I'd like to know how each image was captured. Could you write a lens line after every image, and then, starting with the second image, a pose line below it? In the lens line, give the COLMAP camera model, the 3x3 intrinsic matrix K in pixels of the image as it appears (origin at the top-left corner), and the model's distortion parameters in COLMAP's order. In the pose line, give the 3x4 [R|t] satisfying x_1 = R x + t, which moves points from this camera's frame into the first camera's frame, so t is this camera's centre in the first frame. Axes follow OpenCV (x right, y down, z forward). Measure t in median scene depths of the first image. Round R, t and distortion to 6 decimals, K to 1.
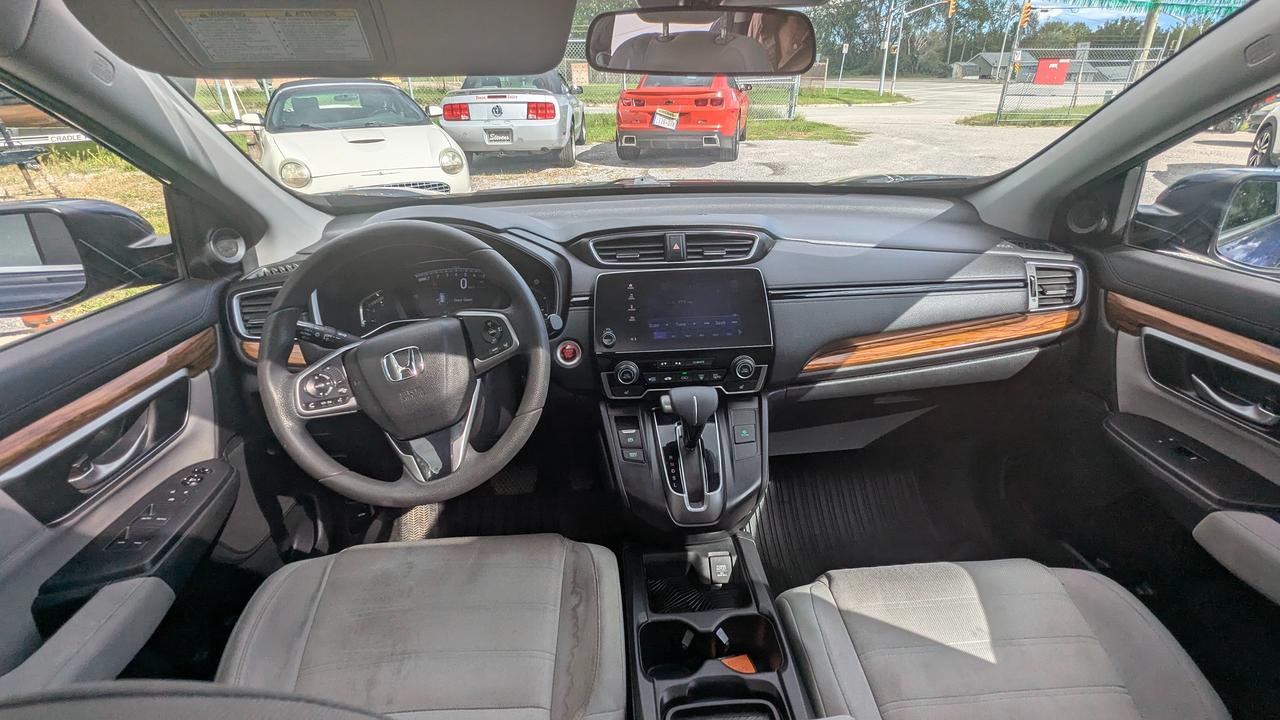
lens RADIAL K [[598.9, 0, 640.0], [0, 598.9, 360.0], [0, 0, 1]] dist [-0.000335, 0.000760]
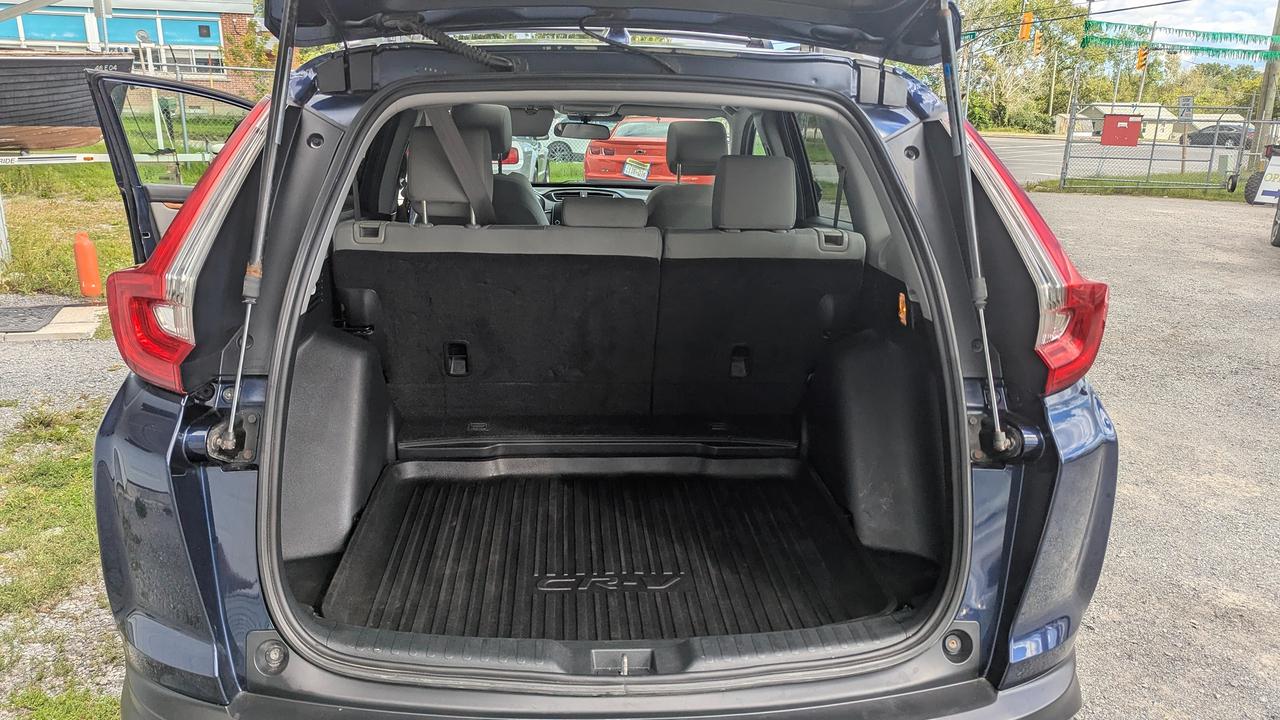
lens RADIAL K [[950.6, 0, 640.0], [0, 950.6, 360.0], [0, 0, 1]] dist [0.036035, -0.000545]
pose [[0.999466, 0.028574, 0.015835, 0.236083], [-0.024997, 0.980992, -0.192431, 1.204576], [-0.021032, 0.191933, 0.981183, -2.742352]]
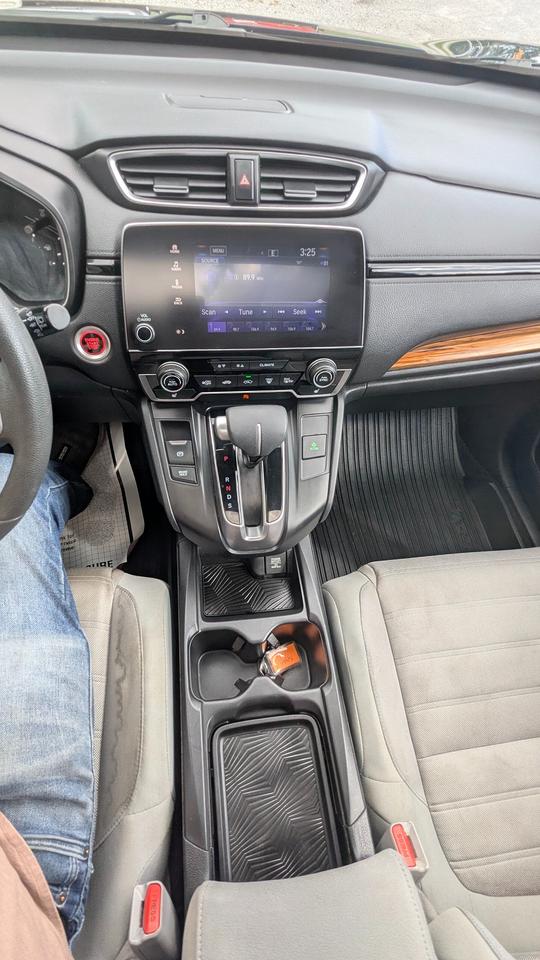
lens RADIAL K [[449.2, 0, 270.0], [0, 449.2, 480.0], [0, 0, 1]] dist [-0.000335, 0.000760]
pose [[0.993457, 0.014075, 0.113339, 0.036932], [-0.067742, 0.871580, 0.485551, -0.144444], [-0.091950, -0.490052, 0.866830, 0.406663]]
